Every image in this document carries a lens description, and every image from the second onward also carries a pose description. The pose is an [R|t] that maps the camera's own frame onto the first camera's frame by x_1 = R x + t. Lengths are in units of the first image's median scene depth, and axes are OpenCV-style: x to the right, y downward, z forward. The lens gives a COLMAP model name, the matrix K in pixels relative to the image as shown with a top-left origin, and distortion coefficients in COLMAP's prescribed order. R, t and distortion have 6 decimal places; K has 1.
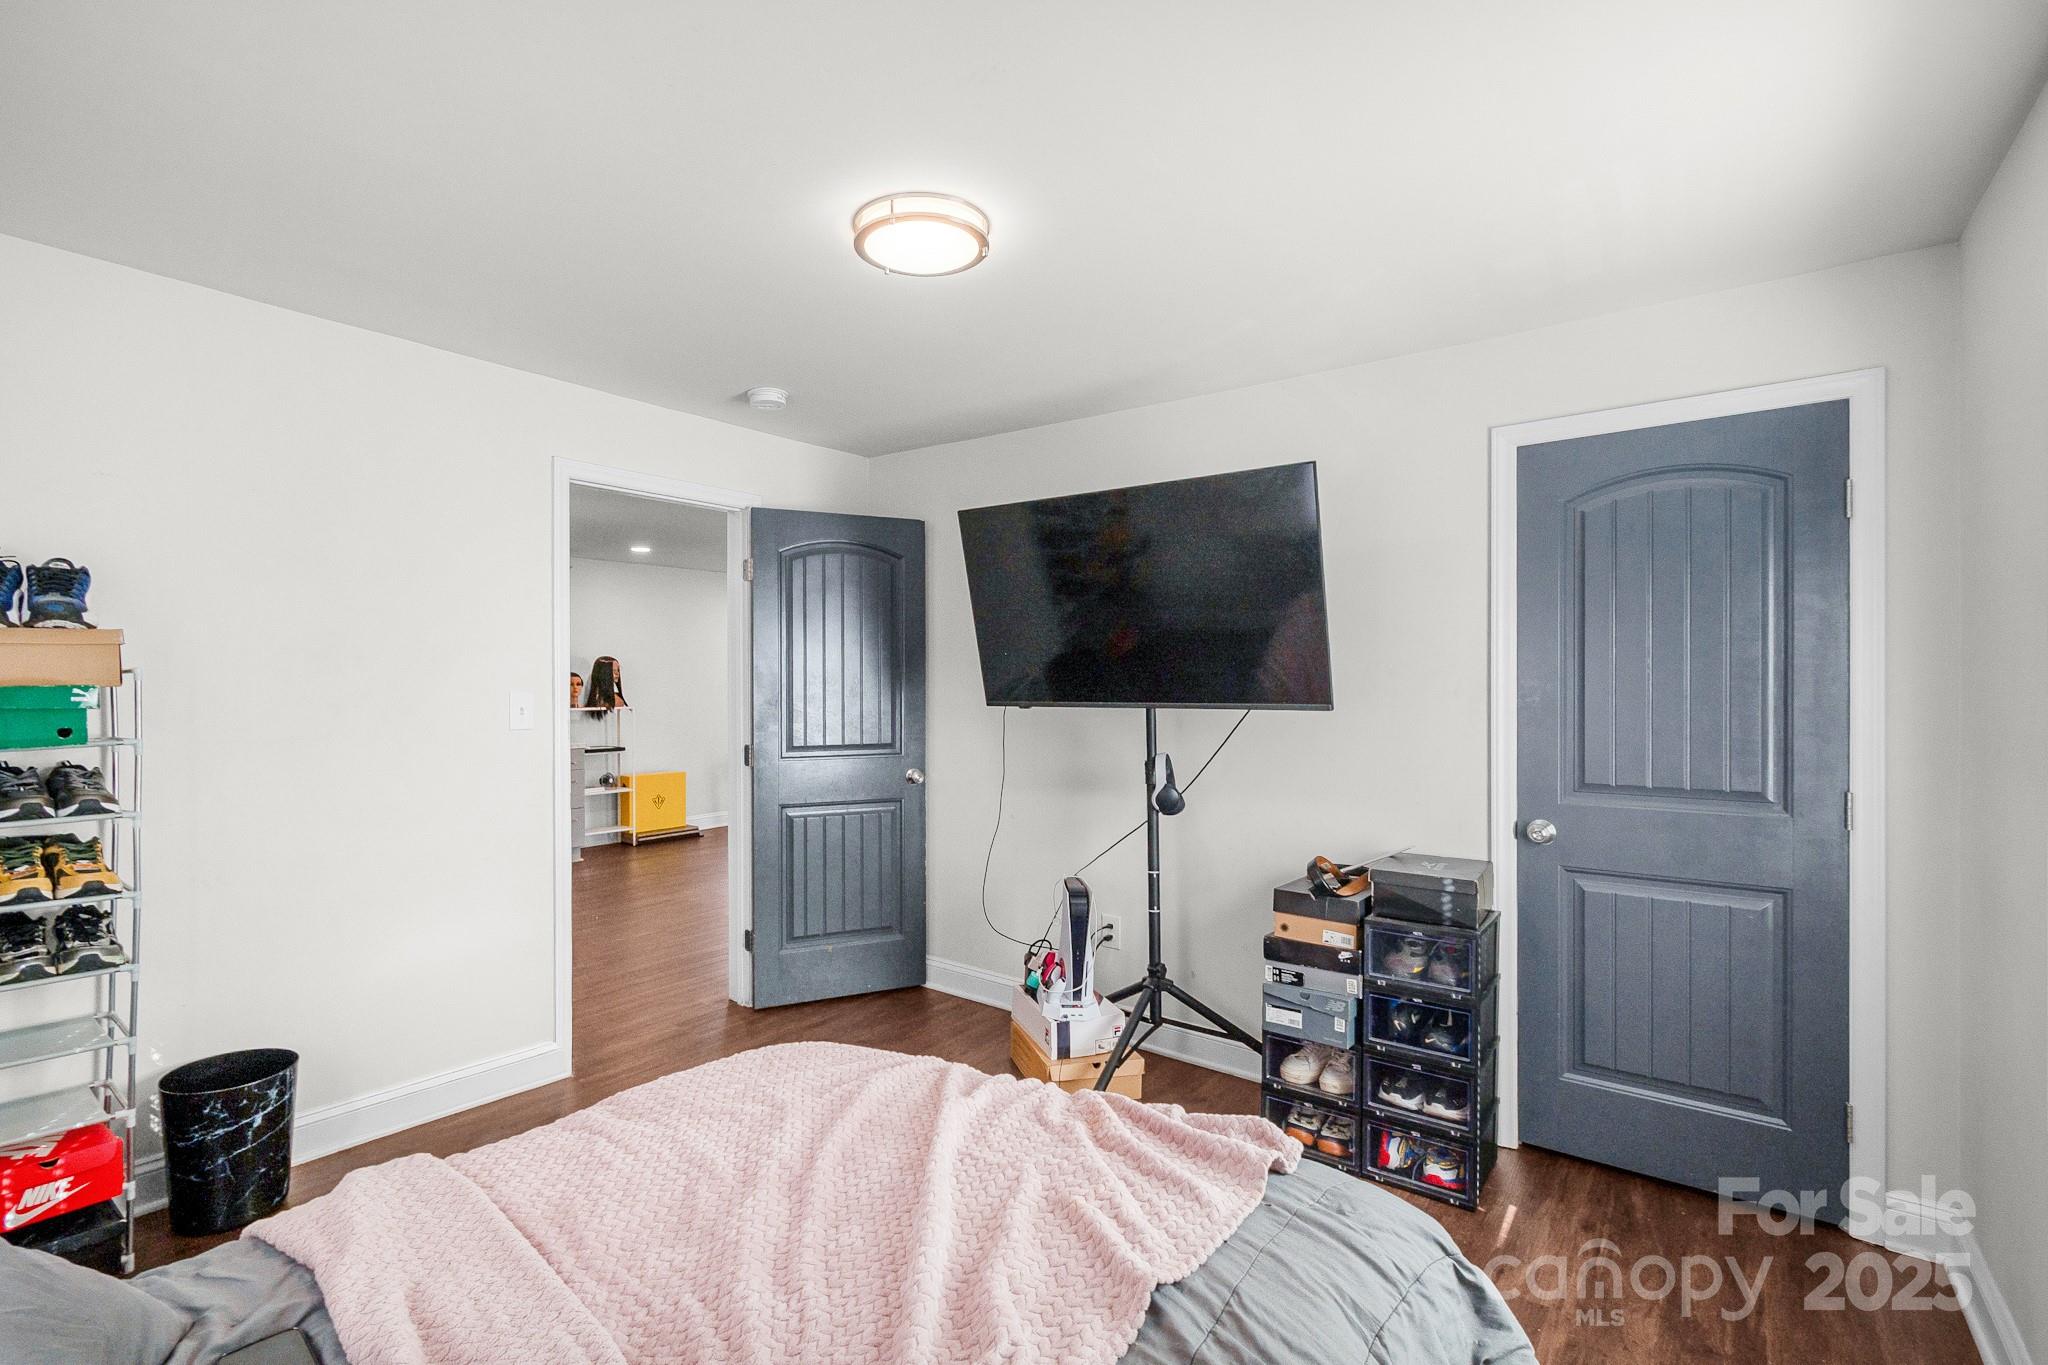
lens RADIAL K [[964.7, 0, 1019.2], [0, 964.7, 694.8], [0, 0, 1]] dist [0.048595, -0.000005]
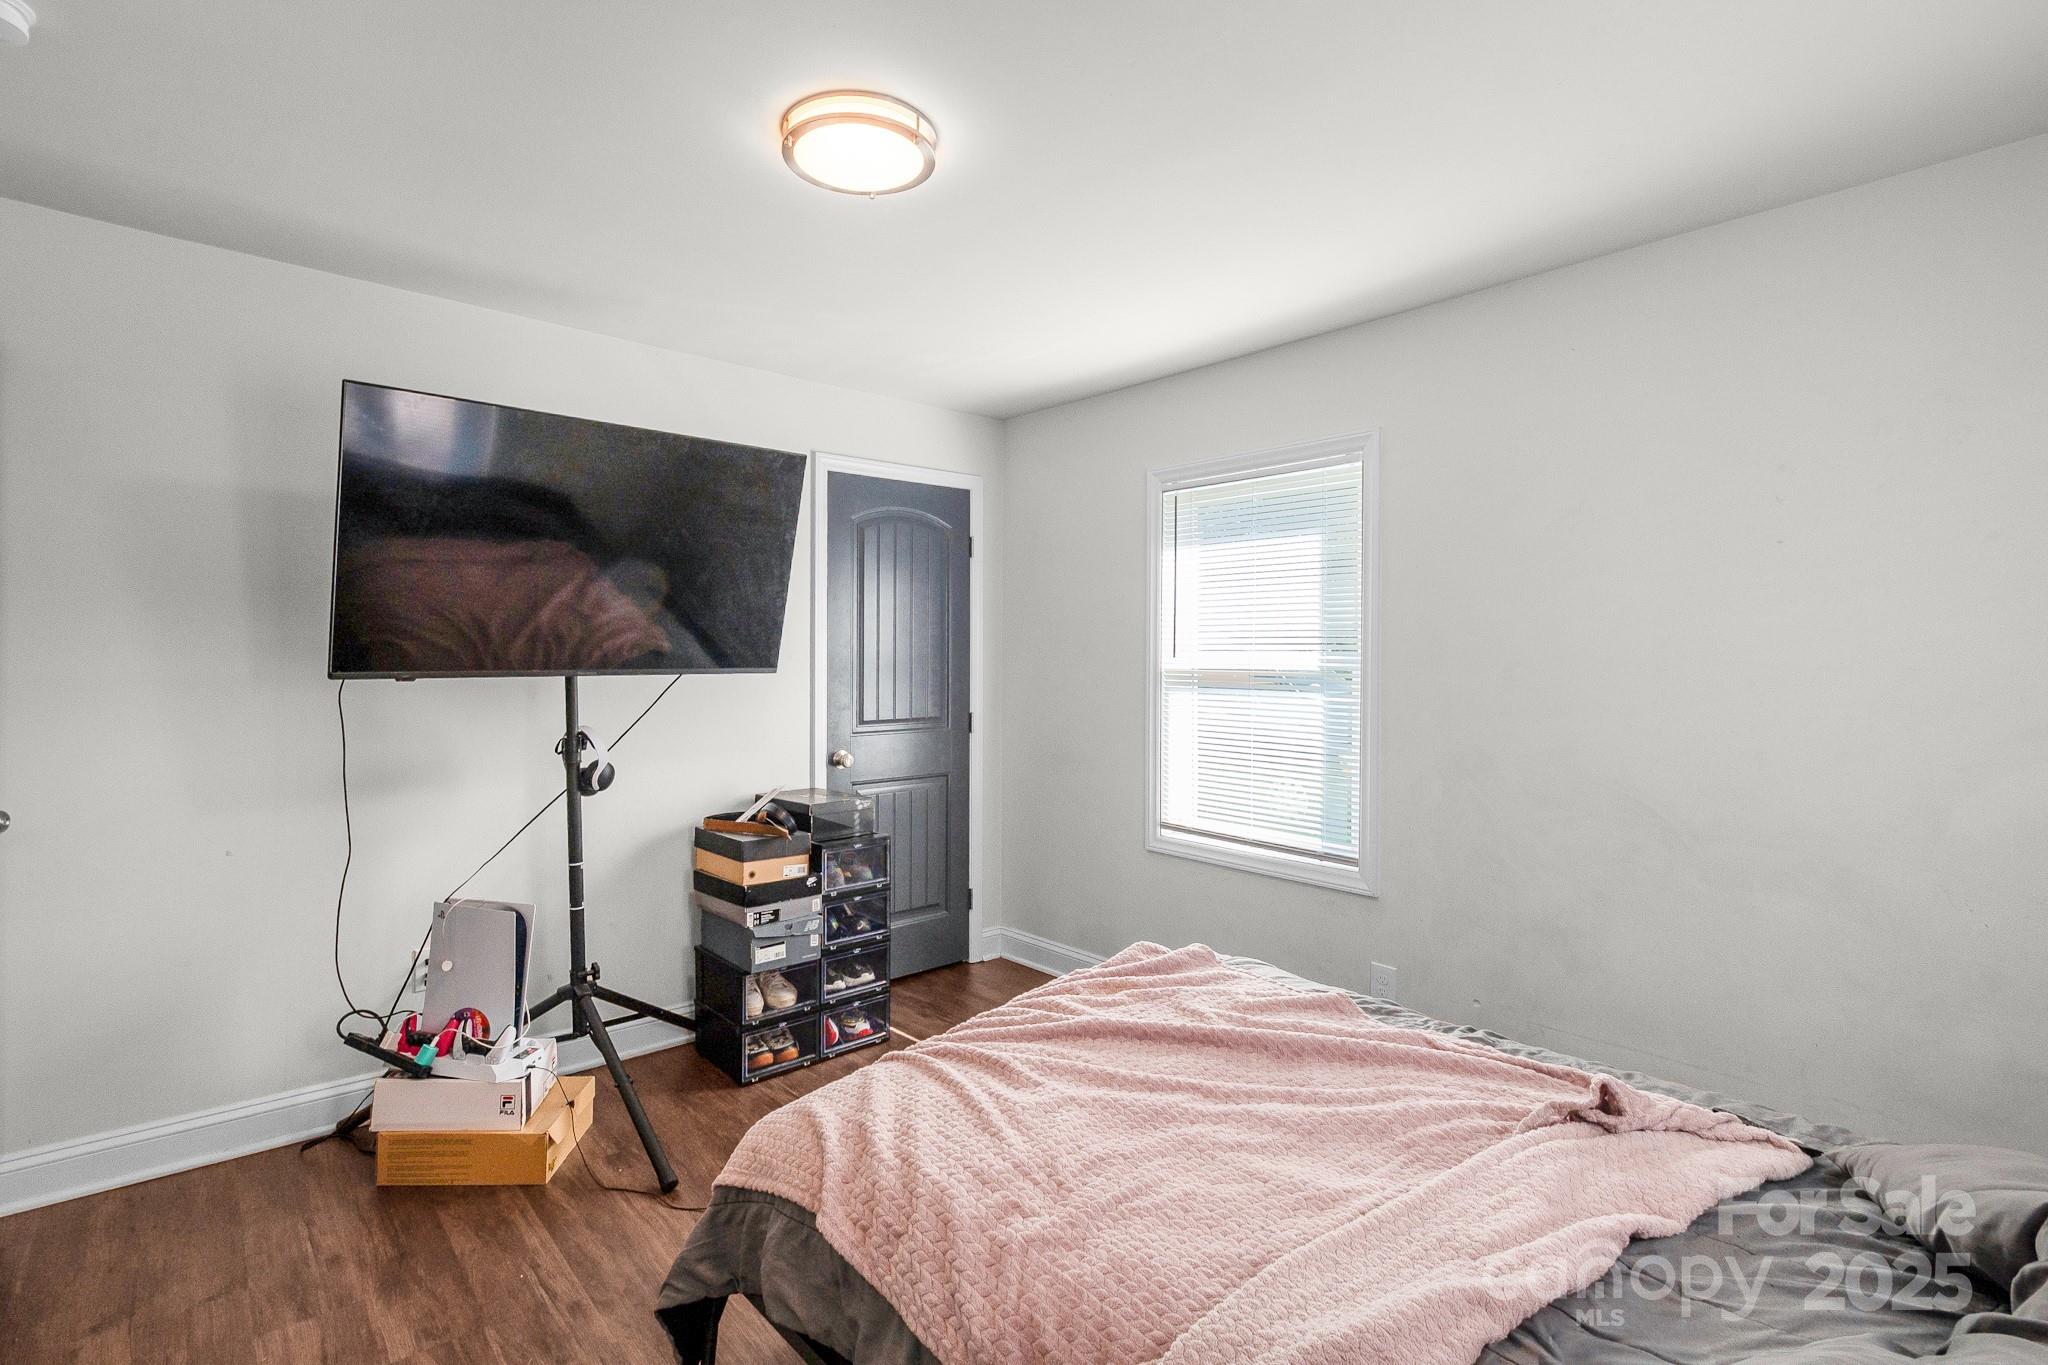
lens RADIAL K [[963.1, 0, 1017.6], [0, 963.1, 625.1], [0, 0, 1]] dist [-0.000447, -0.000142]
pose [[0.225414, 0.023812, 0.973972, -0.732680], [0.004786, 0.999662, -0.025548, -0.009596], [-0.974251, 0.010420, 0.225223, 0.481244]]
